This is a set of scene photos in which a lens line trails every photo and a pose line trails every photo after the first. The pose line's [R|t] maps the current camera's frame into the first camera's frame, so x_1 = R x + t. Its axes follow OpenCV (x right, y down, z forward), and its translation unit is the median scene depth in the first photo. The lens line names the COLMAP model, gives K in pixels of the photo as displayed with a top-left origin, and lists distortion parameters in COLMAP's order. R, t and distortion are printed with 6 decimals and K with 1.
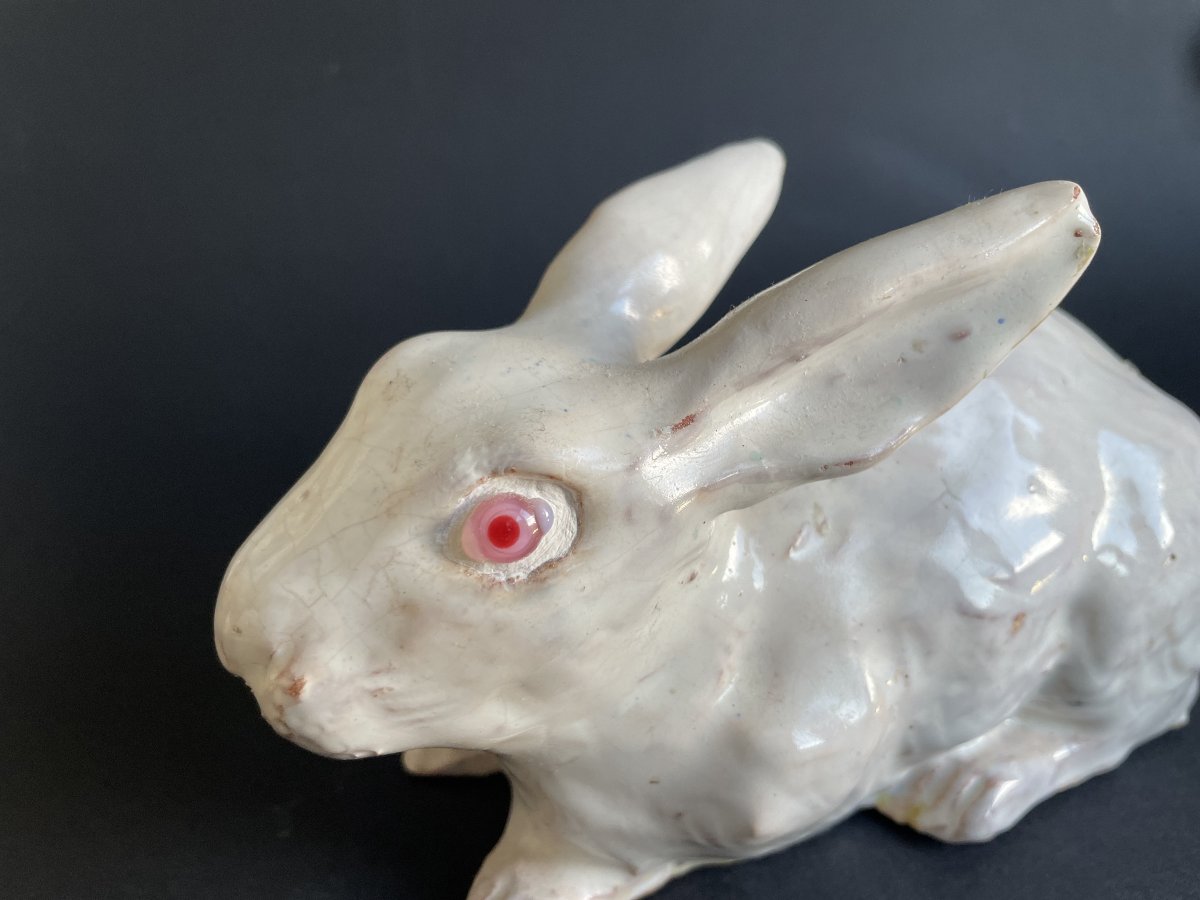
lens RADIAL K [[941.6, 0, 596.8], [0, 941.6, 428.9], [0, 0, 1]] dist [0.058513, -0.044533]
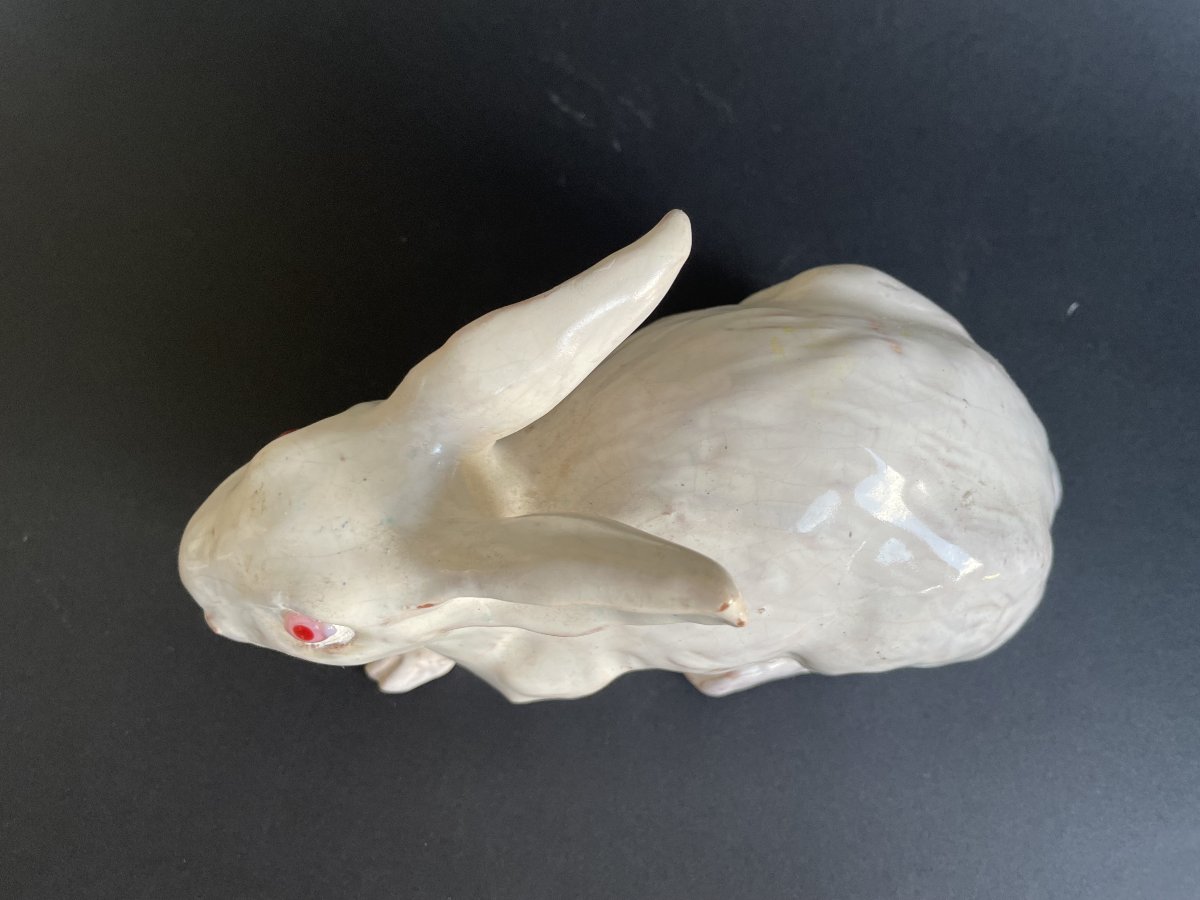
lens RADIAL K [[941.6, 0, 601.7], [0, 941.6, 445.1], [0, 0, 1]] dist [0.058513, -0.044533]
pose [[0.931516, 0.328489, -0.156119, 0.481110], [-0.113561, 0.670486, 0.733180, -1.243177], [0.345517, -0.665239, 0.661872, 0.299453]]
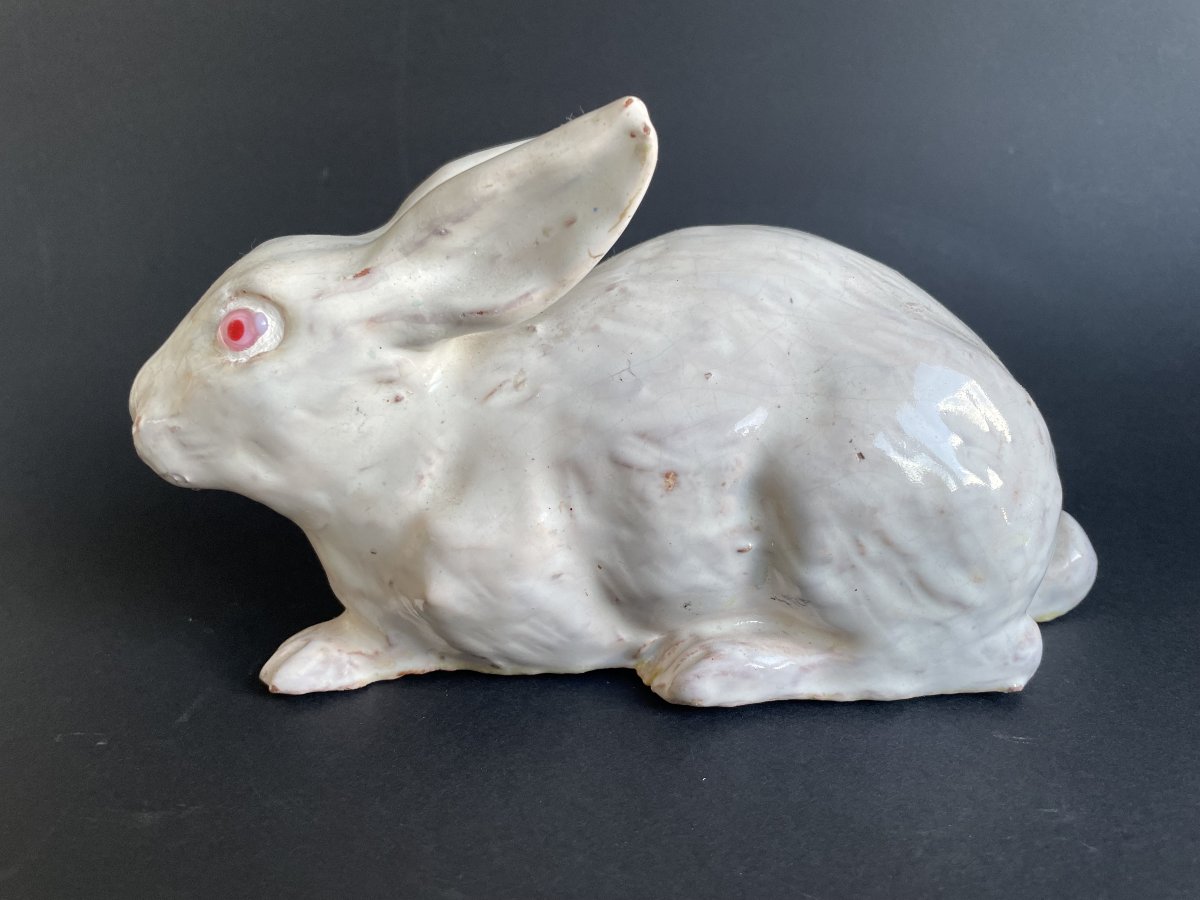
lens RADIAL K [[941.6, 0, 604.5], [0, 941.6, 440.9], [0, 0, 1]] dist [0.058513, -0.044533]
pose [[0.889090, 0.072299, -0.451987, 1.106545], [-0.126335, 0.987851, -0.090496, 0.335047], [0.439954, 0.137561, 0.887422, -0.110642]]
